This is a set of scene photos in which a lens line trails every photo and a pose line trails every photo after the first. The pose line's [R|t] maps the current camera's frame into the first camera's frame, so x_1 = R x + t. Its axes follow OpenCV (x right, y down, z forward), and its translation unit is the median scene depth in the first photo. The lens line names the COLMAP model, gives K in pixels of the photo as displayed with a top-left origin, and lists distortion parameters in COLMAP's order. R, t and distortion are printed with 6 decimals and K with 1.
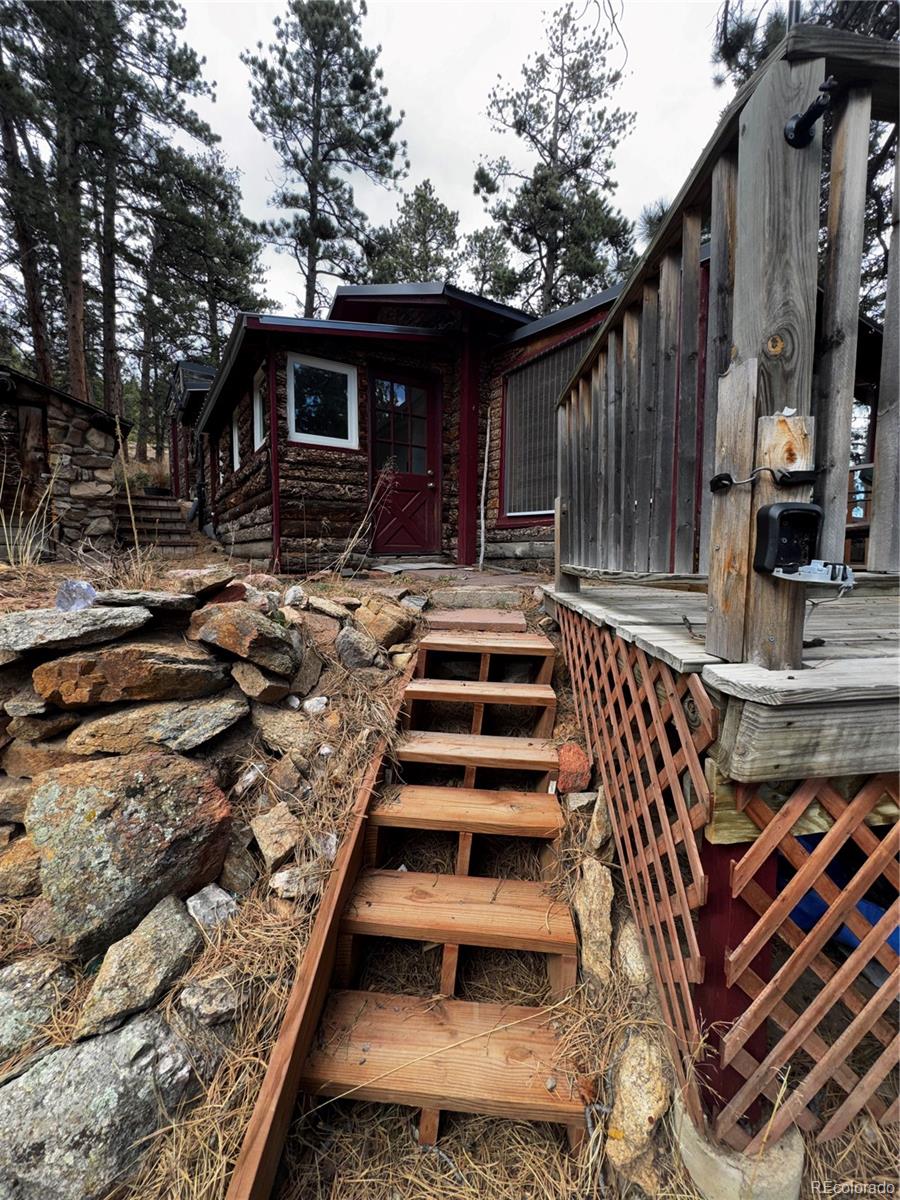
lens RADIAL K [[479.3, 0, 450.6], [0, 479.3, 598.3], [0, 0, 1]] dist [-0.003094, 0.000822]
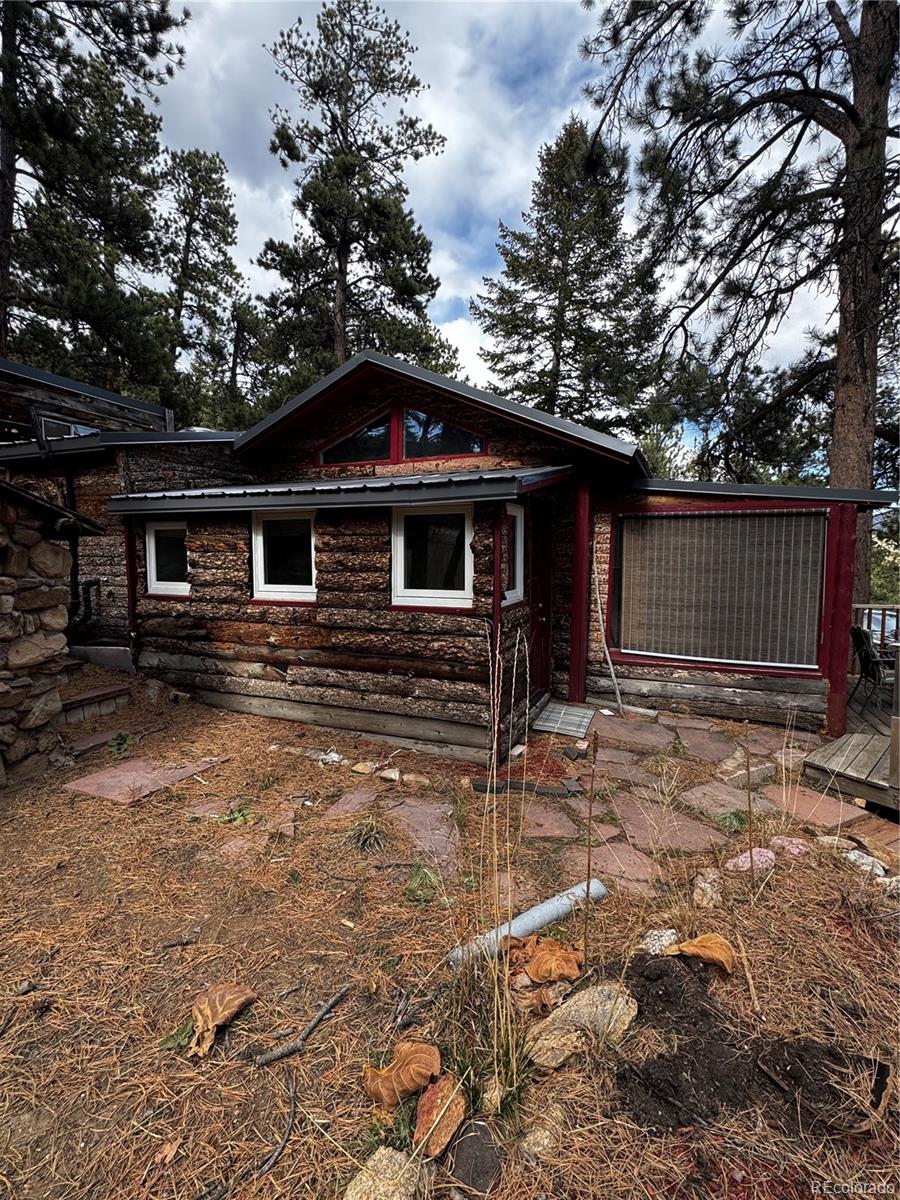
lens RADIAL K [[565.3, 0, 449.3], [0, 565.3, 600.0], [0, 0, 1]] dist [0.002102, -0.000267]
pose [[0.828914, -0.049819, 0.557153, -0.403455], [0.049884, 0.998641, 0.015079, -0.151585], [-0.557147, 0.015294, 0.830273, 0.098124]]
